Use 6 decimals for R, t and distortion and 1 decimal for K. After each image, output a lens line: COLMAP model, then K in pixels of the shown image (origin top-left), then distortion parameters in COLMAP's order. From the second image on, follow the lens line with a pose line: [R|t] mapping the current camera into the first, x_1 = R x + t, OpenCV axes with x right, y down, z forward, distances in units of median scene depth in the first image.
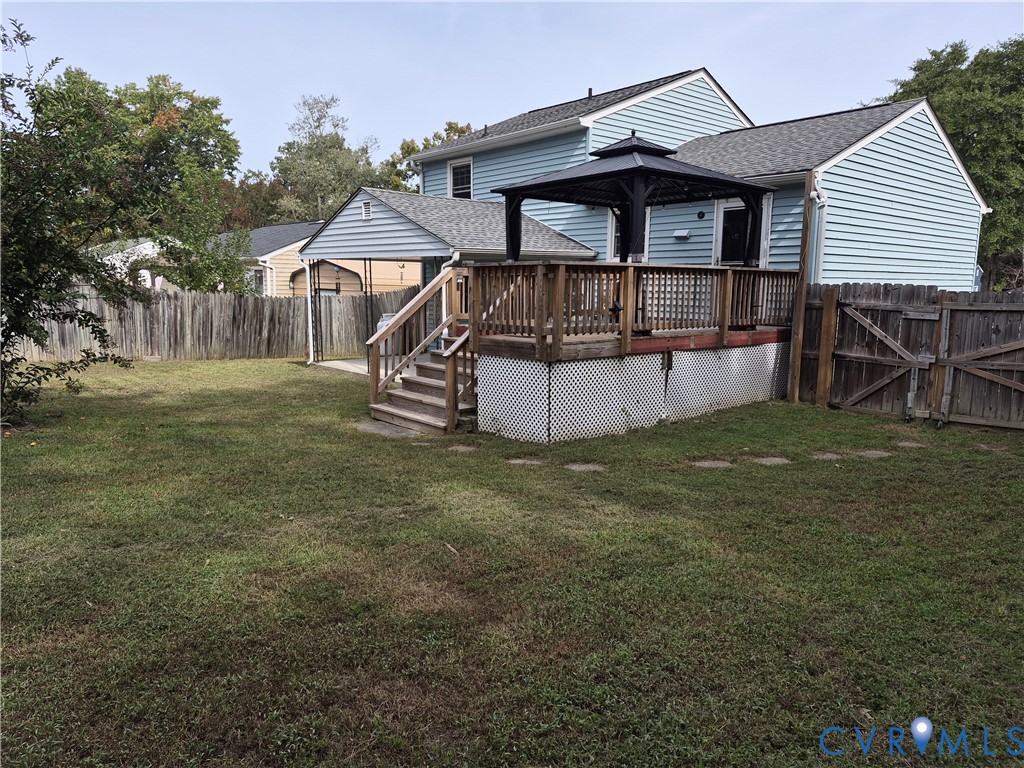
lens RADIAL K [[708.8, 0, 511.8], [0, 708.8, 387.2], [0, 0, 1]] dist [0.069026, -0.062109]
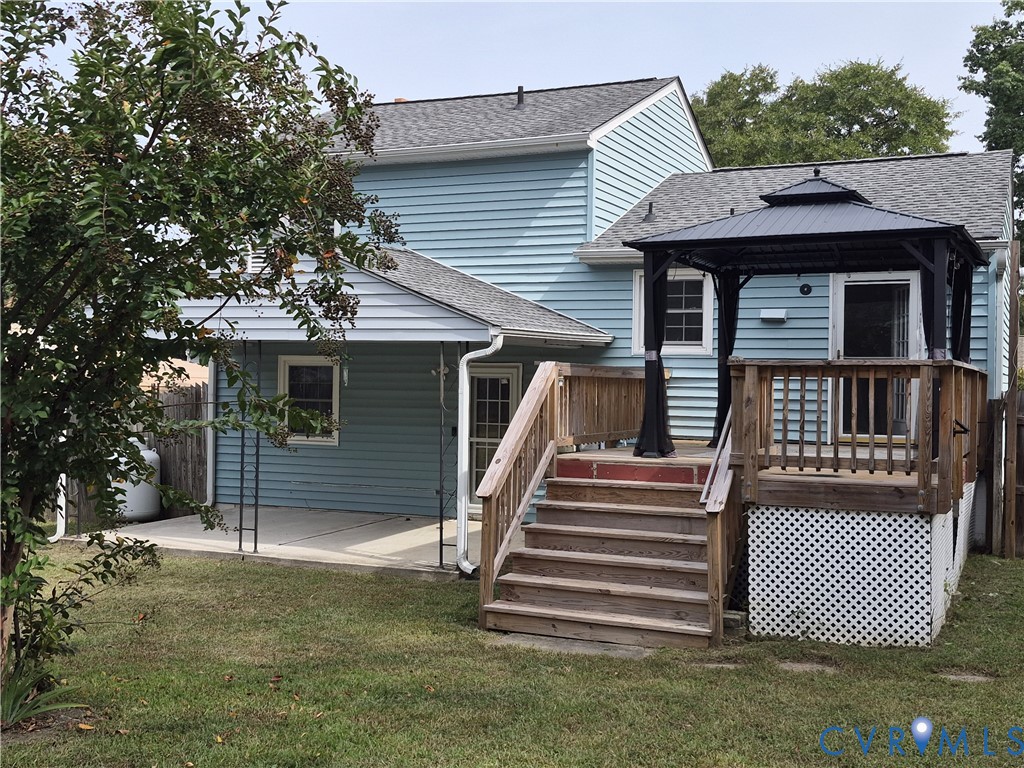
lens RADIAL K [[1167.0, 0, 514.0], [0, 1167.0, 380.9], [0, 0, 1]] dist [0.154321, 0.000000]
pose [[0.903498, 0.001515, 0.428590, -0.468688], [0.057473, 0.990534, -0.124659, -0.027478], [-0.424722, 0.137262, 0.894858, 0.112622]]
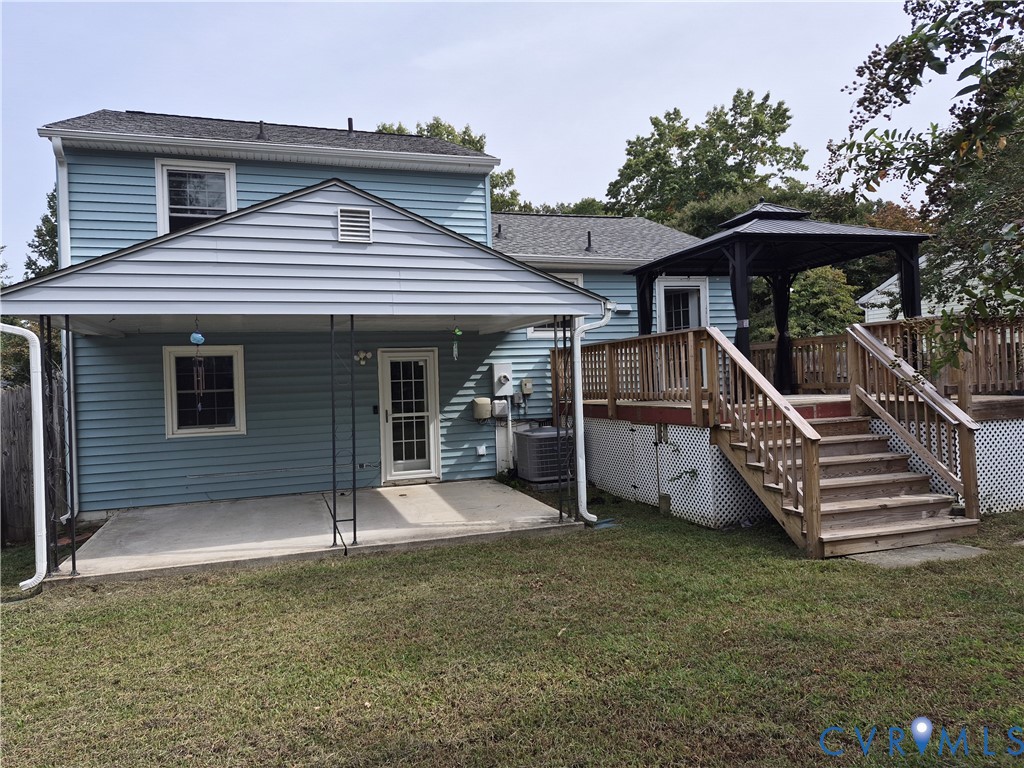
lens RADIAL K [[708.8, 0, 515.6], [0, 708.8, 375.0], [0, 0, 1]] dist [0.069026, -0.062109]
pose [[0.387668, -0.020151, 0.921579, -0.714685], [0.171470, 0.983888, -0.050617, -0.104248], [-0.905710, 0.177646, 0.384877, 0.794356]]
